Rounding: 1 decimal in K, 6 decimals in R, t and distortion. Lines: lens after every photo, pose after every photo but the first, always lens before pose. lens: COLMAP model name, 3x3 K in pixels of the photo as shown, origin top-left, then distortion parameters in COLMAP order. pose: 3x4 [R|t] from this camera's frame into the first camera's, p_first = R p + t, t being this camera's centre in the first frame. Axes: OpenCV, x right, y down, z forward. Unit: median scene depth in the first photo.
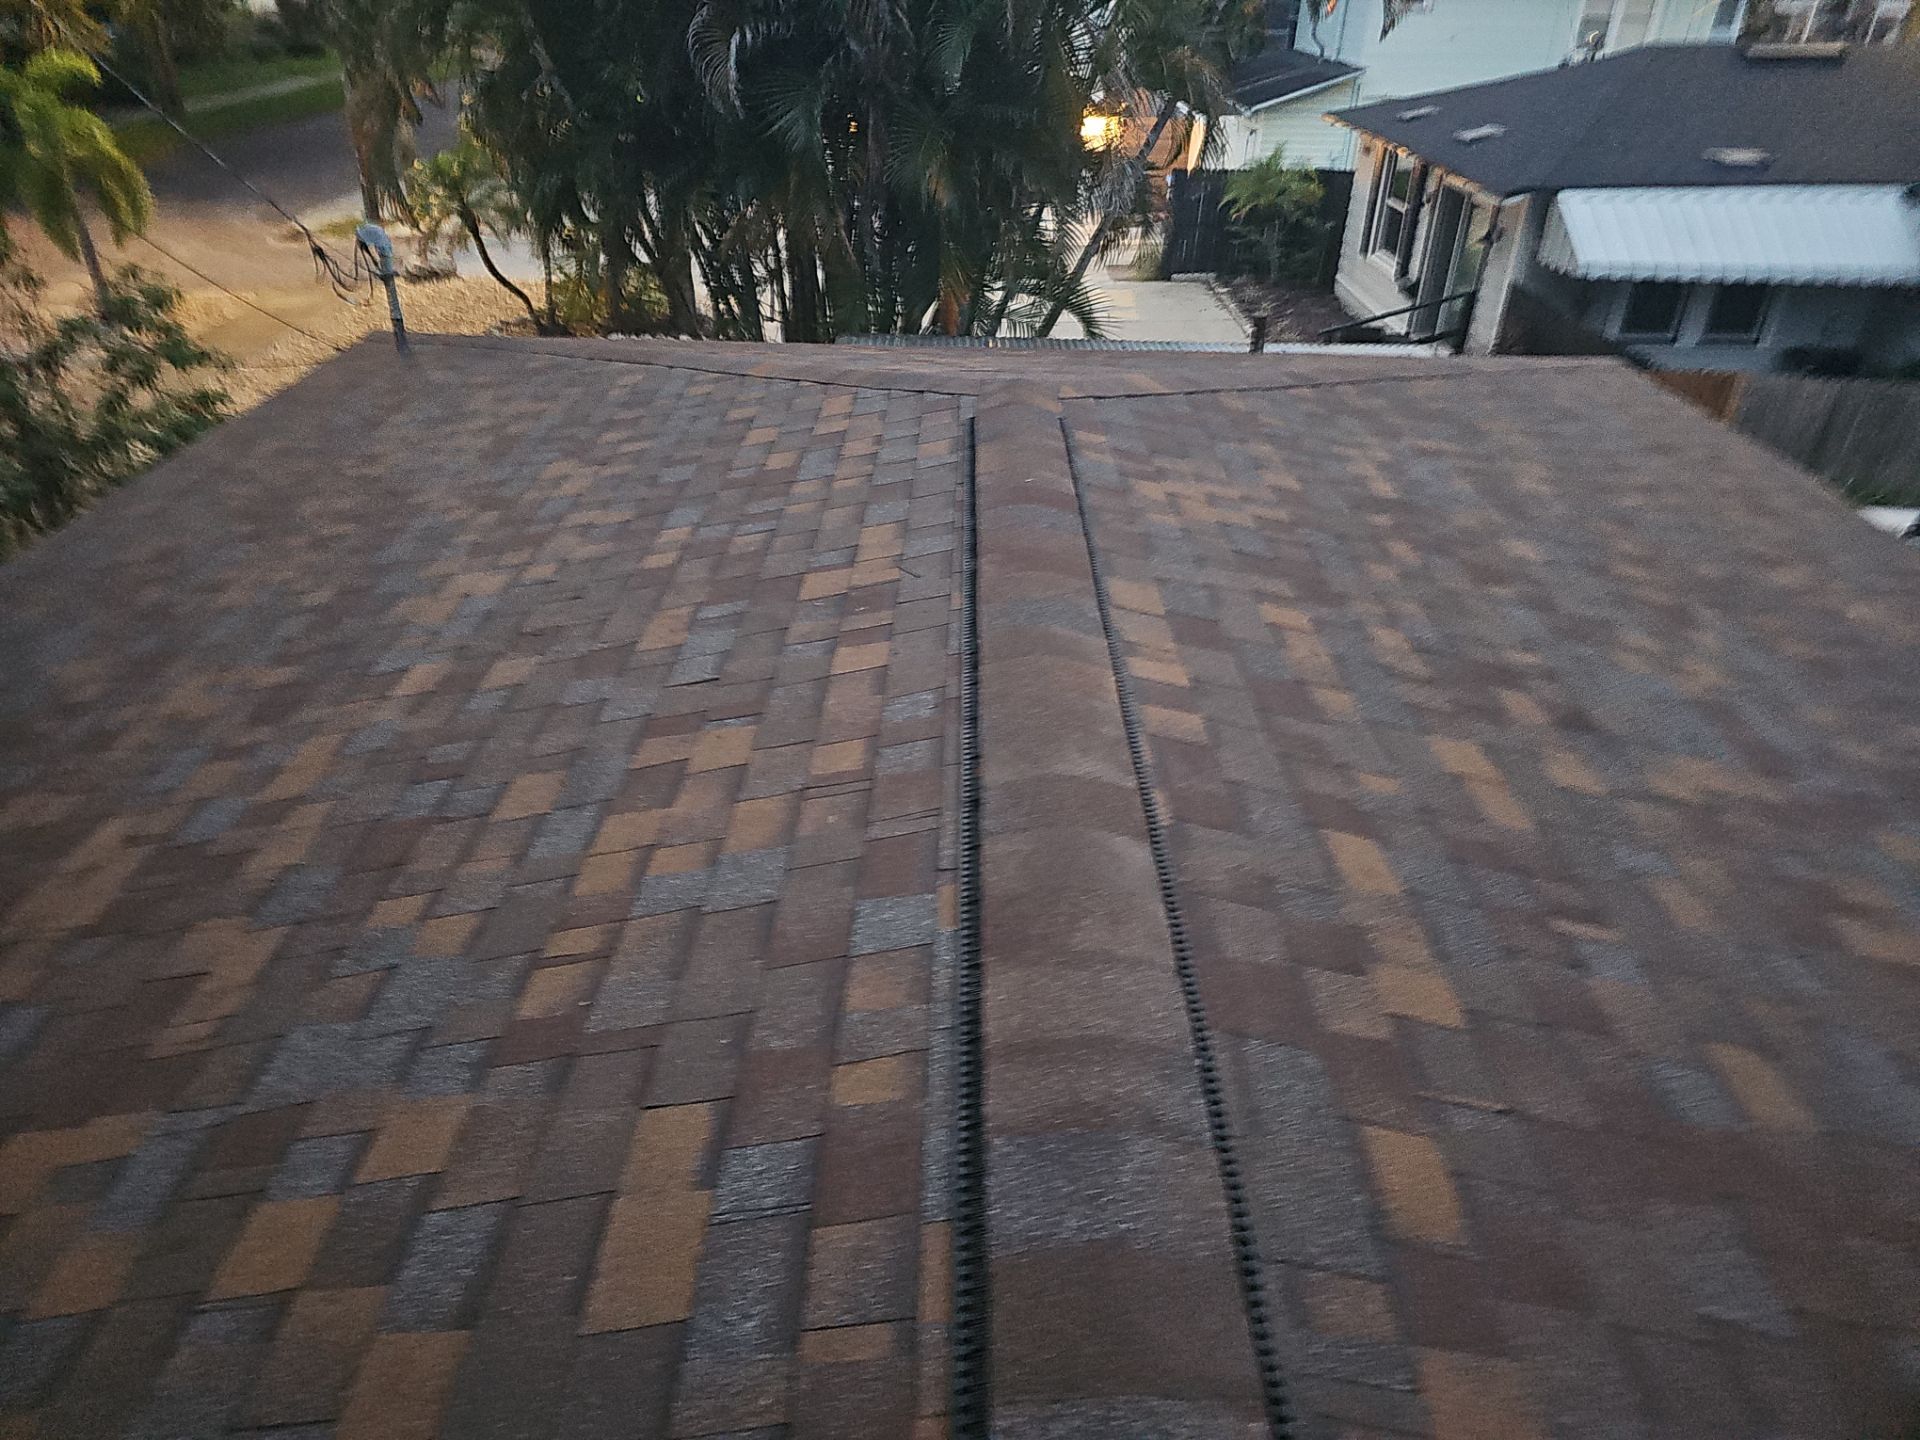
lens RADIAL K [[1257.9, 0, 967.1], [0, 1257.9, 718.8], [0, 0, 1]] dist [0.049418, -0.030783]
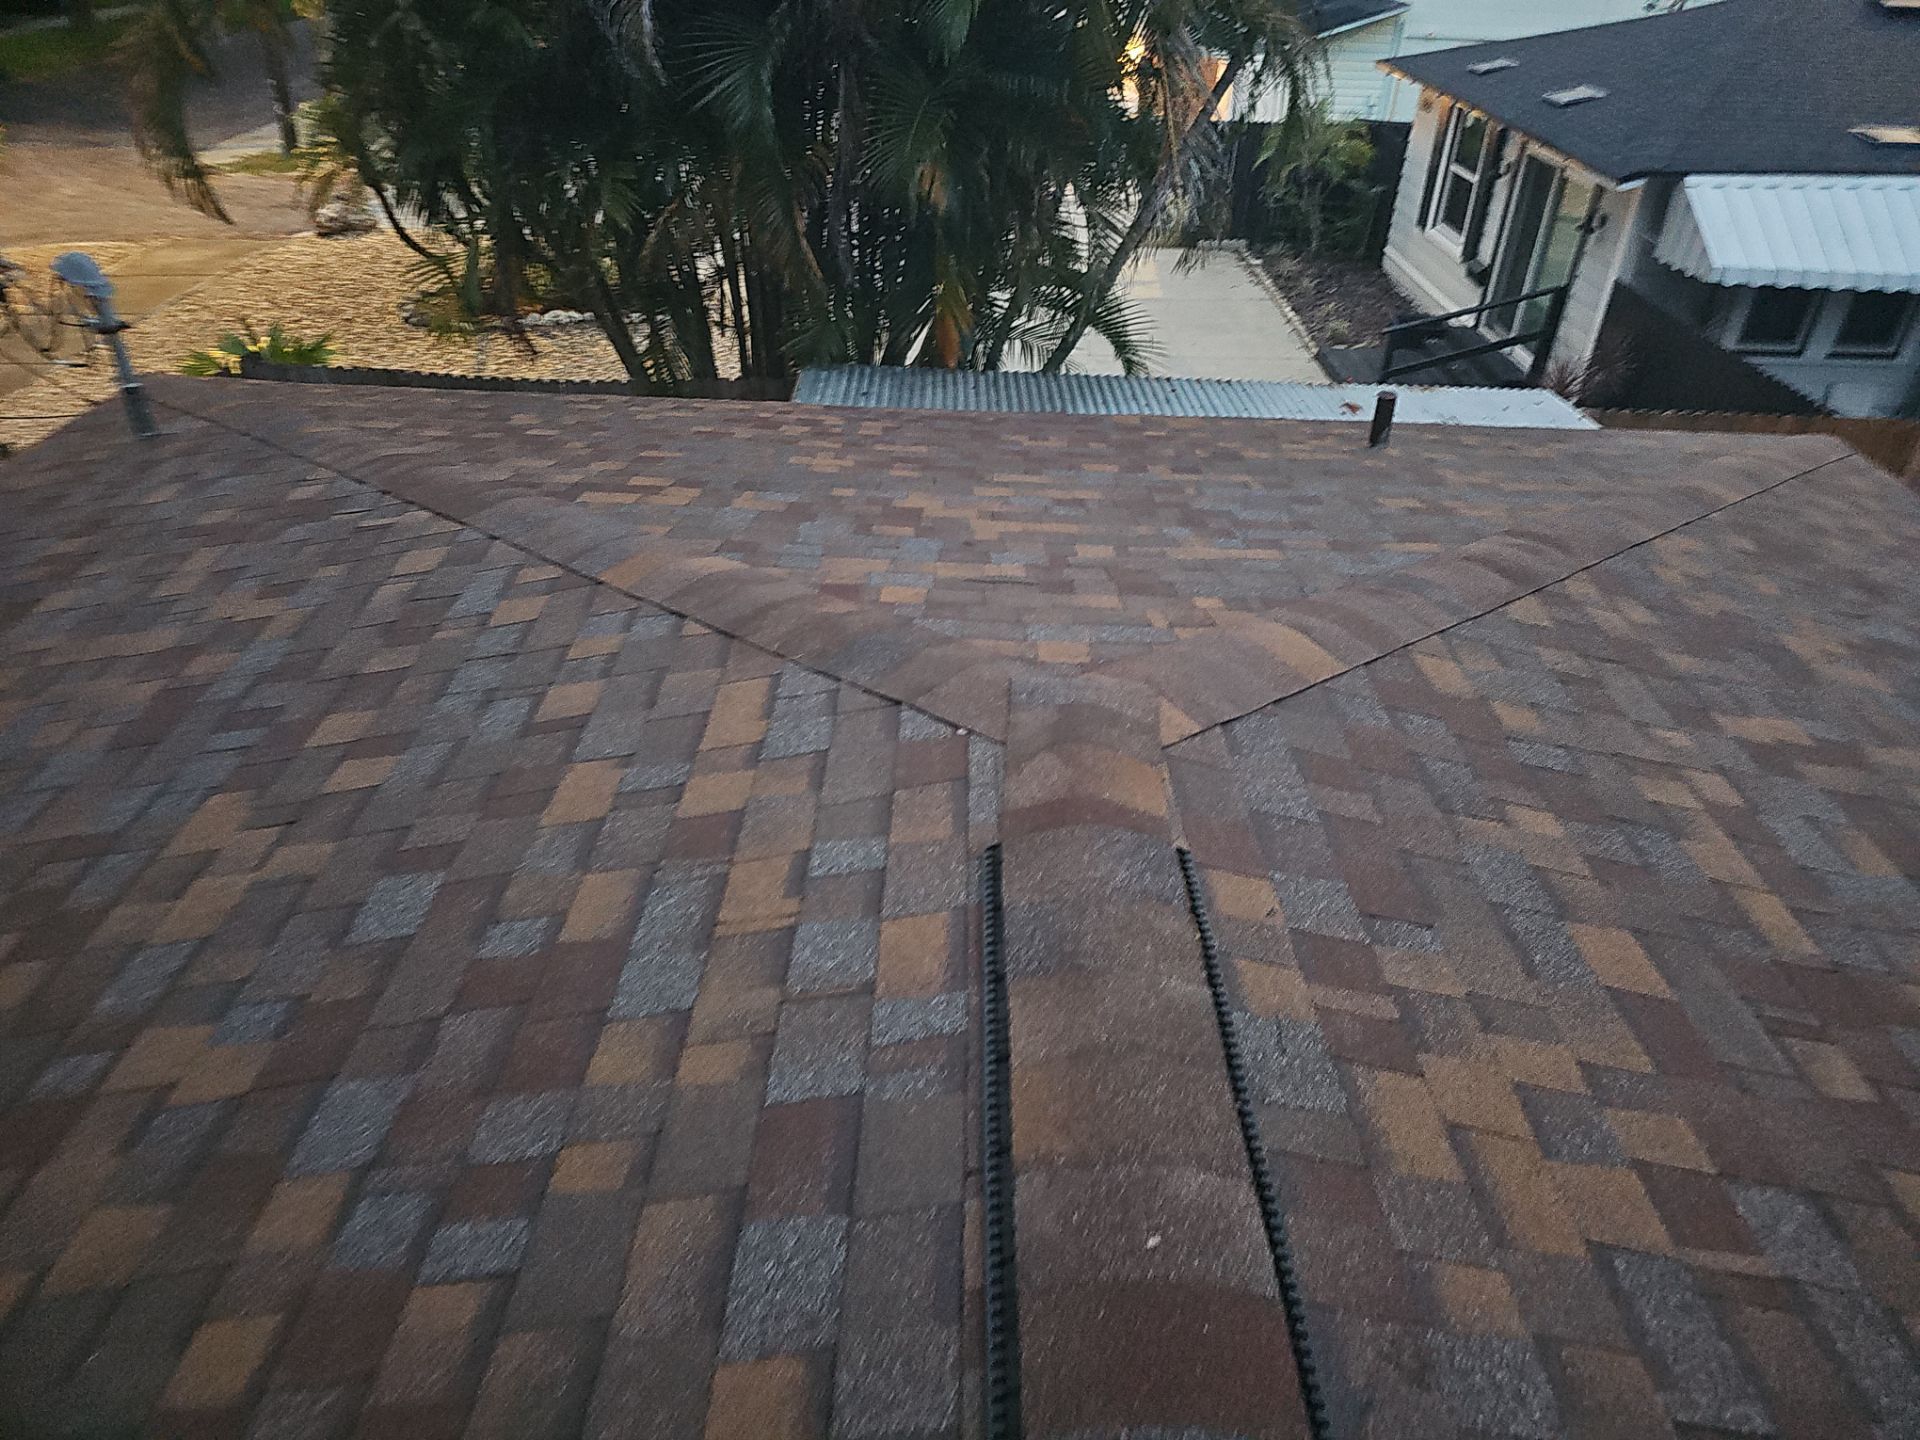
lens RADIAL K [[1257.9, 0, 996.8], [0, 1257.9, 723.4], [0, 0, 1]] dist [0.049418, -0.030783]
pose [[0.999592, 0.006387, 0.027857, -0.002715], [-0.007843, 0.998591, 0.052481, -0.099405], [-0.027483, -0.052678, 0.998233, 0.168485]]
